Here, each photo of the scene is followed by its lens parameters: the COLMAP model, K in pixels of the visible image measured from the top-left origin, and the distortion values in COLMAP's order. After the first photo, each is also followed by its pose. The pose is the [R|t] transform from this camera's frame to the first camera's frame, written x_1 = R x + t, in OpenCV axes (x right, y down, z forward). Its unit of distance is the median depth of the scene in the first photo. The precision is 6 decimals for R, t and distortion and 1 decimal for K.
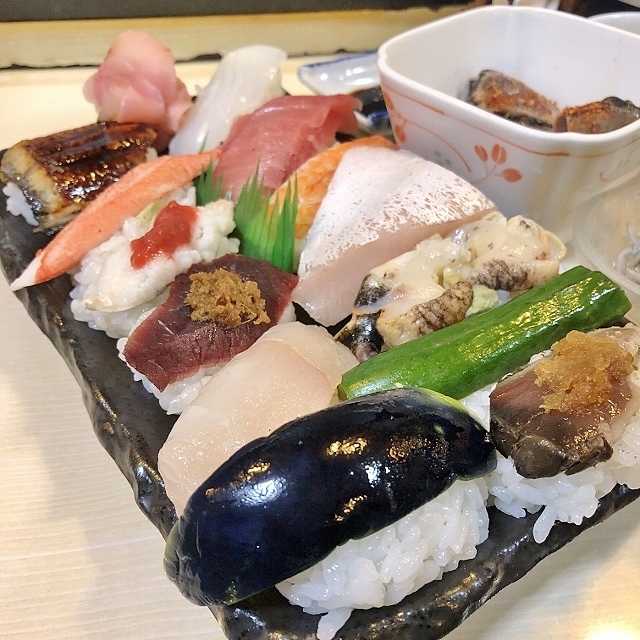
lens RADIAL K [[710.0, 0, 319.6], [0, 710.0, 330.9], [0, 0, 1]] dist [0.000860, -0.036002]
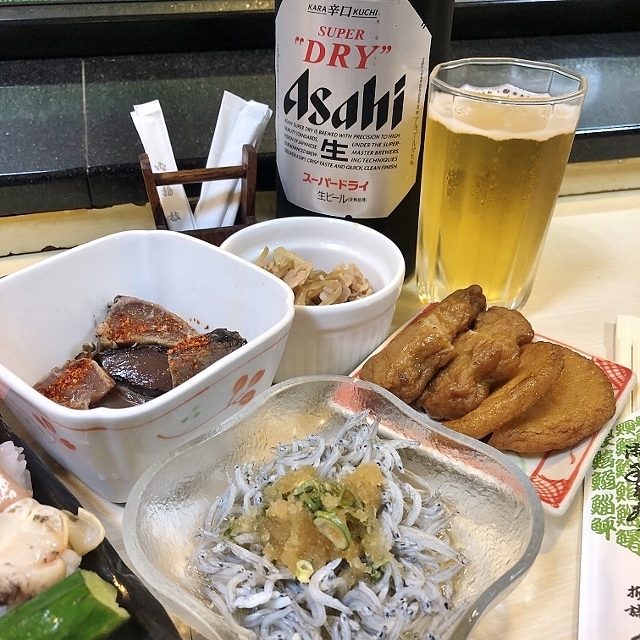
lens RADIAL K [[710.0, 0, 319.6], [0, 710.0, 330.9], [0, 0, 1]] dist [0.000860, -0.036002]
pose [[0.989587, -0.072022, 0.124619, 0.553304], [0.088551, 0.987202, -0.132634, -0.236851], [-0.113472, 0.142288, 0.983300, 0.003859]]
